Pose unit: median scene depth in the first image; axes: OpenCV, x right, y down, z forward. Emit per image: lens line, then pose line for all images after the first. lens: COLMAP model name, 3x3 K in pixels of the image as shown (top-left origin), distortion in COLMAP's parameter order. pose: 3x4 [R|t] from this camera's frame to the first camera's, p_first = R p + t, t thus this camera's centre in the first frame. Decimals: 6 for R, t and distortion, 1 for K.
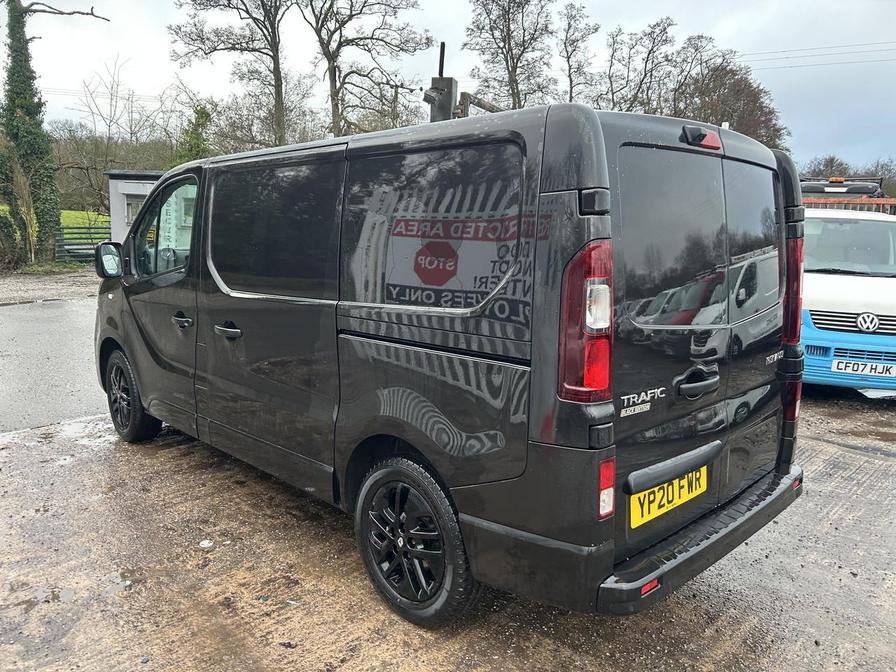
lens RADIAL K [[675.6, 0, 452.1], [0, 675.6, 332.5], [0, 0, 1]] dist [0.043912, -0.034048]
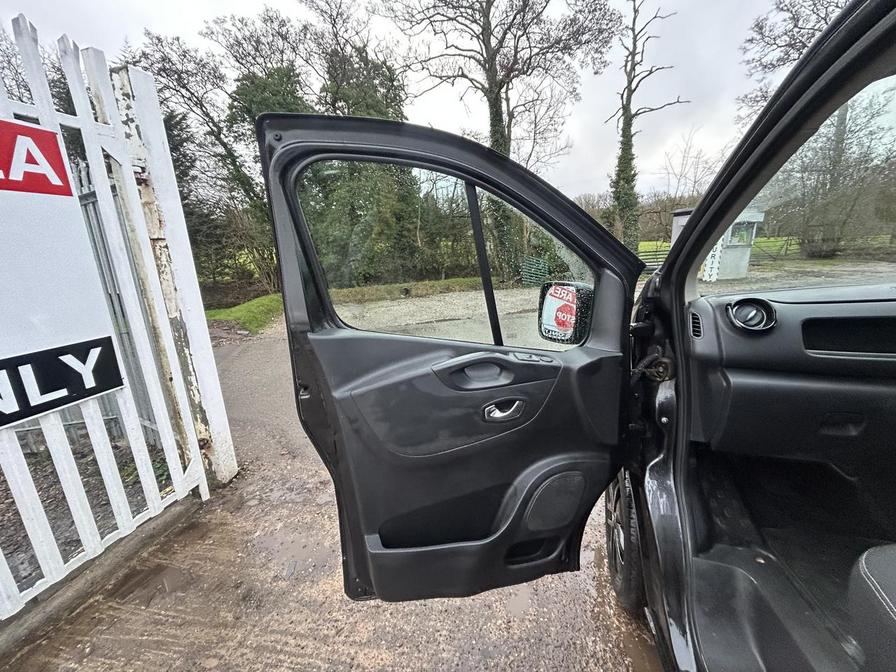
lens RADIAL K [[361.9, 0, 447.1], [0, 361.9, 335.6], [0, 0, 1]] dist [-0.000745, -0.000382]
pose [[0.529985, 0.131970, -0.837675, -0.055458], [-0.067839, 0.991249, 0.113243, -0.019620], [0.845289, -0.003191, 0.534300, 0.126484]]
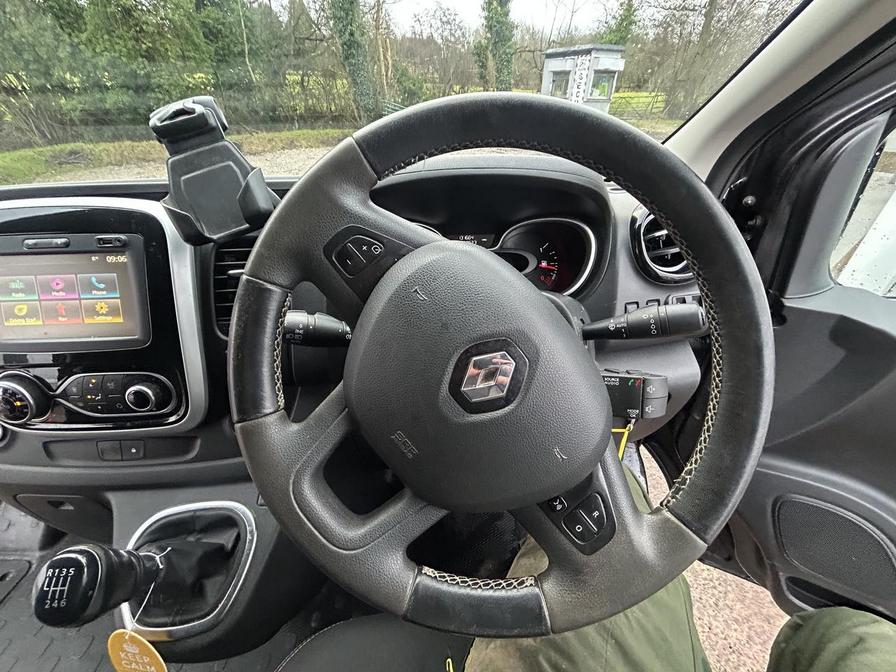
lens RADIAL K [[361.9, 0, 448.0], [0, 361.9, 337.8], [0, 0, 1]] dist [-0.000745, -0.000382]
pose [[0.722249, 0.357392, -0.592137, -0.027328], [-0.080371, 0.893713, 0.441381, -0.027630], [0.686947, -0.271197, 0.674208, 0.189804]]
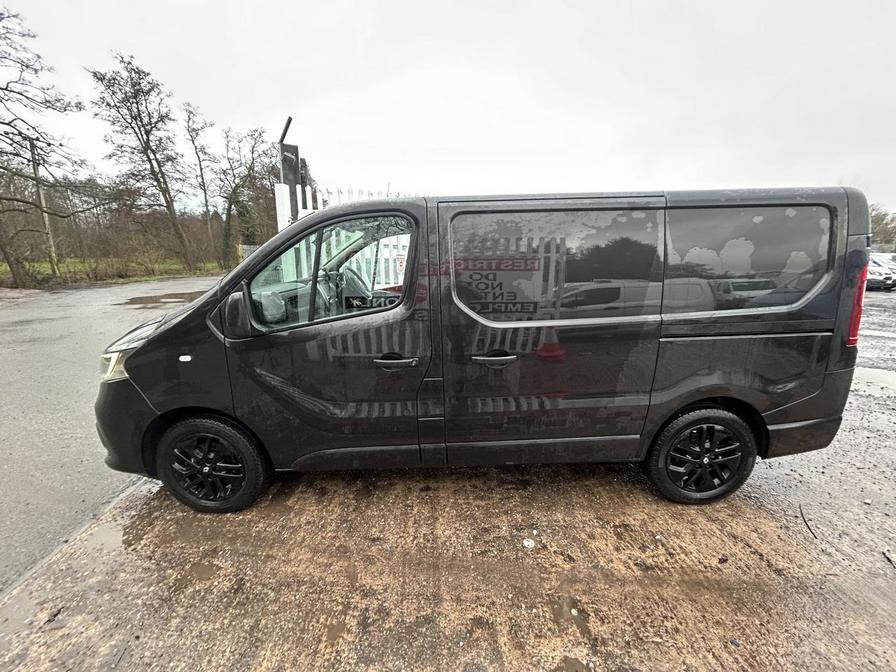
lens RADIAL K [[361.9, 0, 450.6], [0, 361.9, 334.9], [0, 0, 1]] dist [-0.000745, -0.000382]
pose [[0.694769, -0.184225, 0.695239, -0.102415], [0.136096, 0.982850, 0.124433, -0.016328], [-0.706239, 0.008168, 0.707926, 0.082924]]
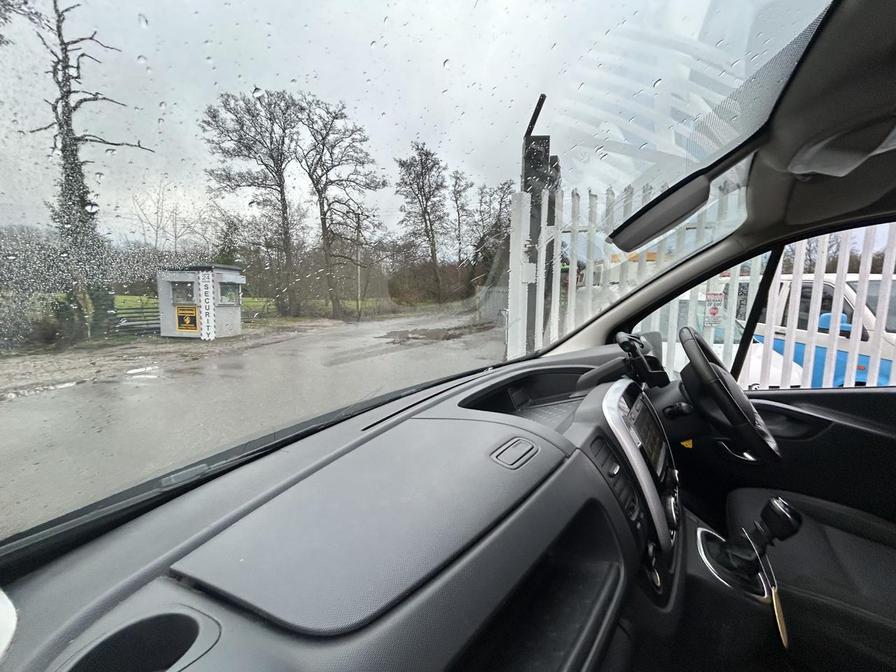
lens RADIAL K [[361.9, 0, 448.5], [0, 361.9, 337.1], [0, 0, 1]] dist [-0.000745, -0.000382]
pose [[0.980940, -0.050716, 0.187578, -0.067264], [0.058987, 0.997506, -0.038772, -0.028304], [-0.185143, 0.049097, 0.981484, 0.165809]]
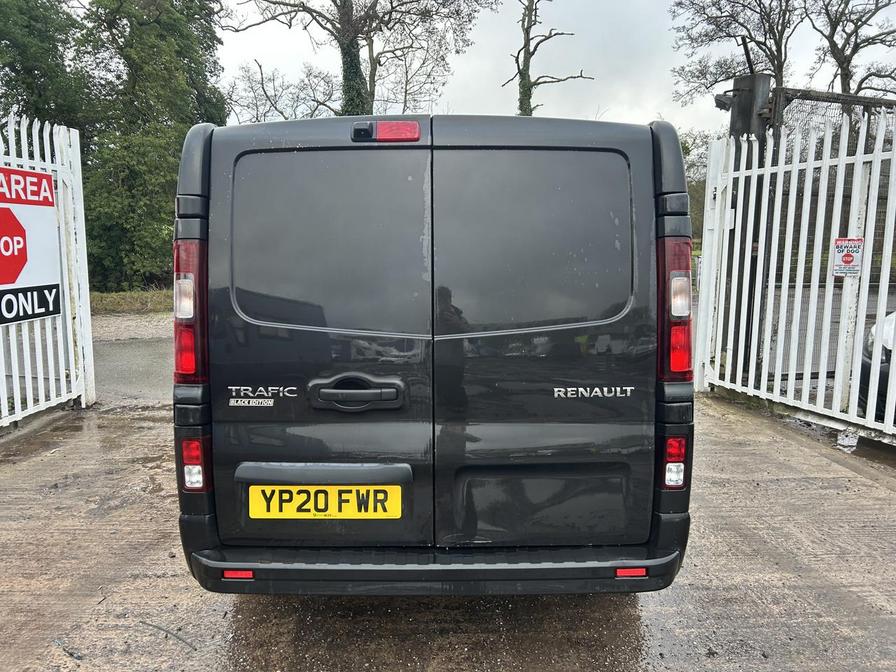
lens RADIAL K [[675.6, 0, 445.9], [0, 675.6, 333.5], [0, 0, 1]] dist [0.043912, -0.034048]
pose [[0.711872, 0.060010, -0.699741, 0.102236], [-0.093207, 0.995602, -0.009439, -0.000819], [0.696097, 0.071940, 0.714334, 0.038424]]
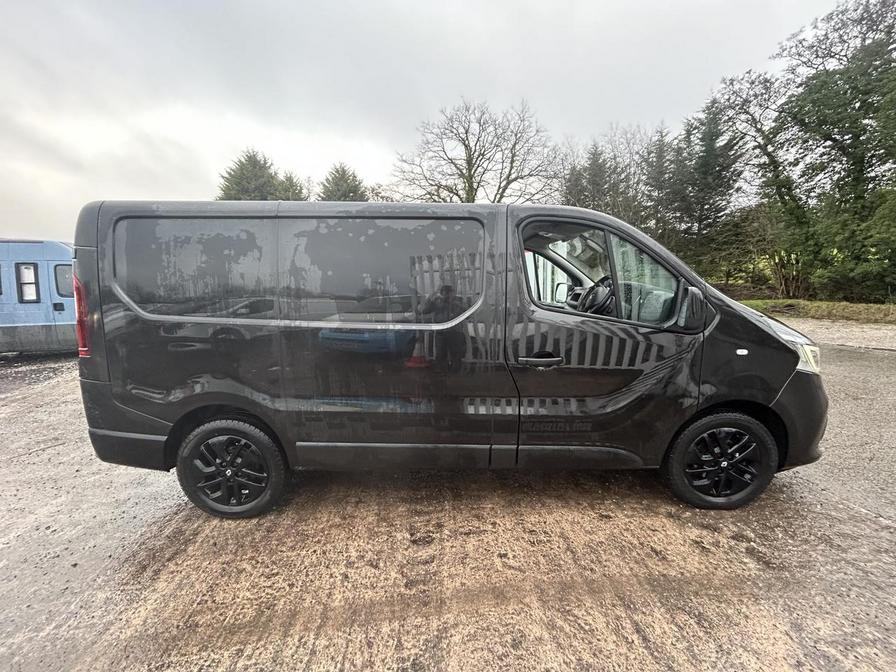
lens RADIAL K [[361.9, 0, 448.1], [0, 361.9, 333.9], [0, 0, 1]] dist [-0.000745, -0.000382]
pose [[-0.694030, 0.096490, -0.713451, 0.062729], [-0.118380, 0.962195, 0.245288, -0.030112], [0.710147, 0.254695, -0.656370, 0.231037]]
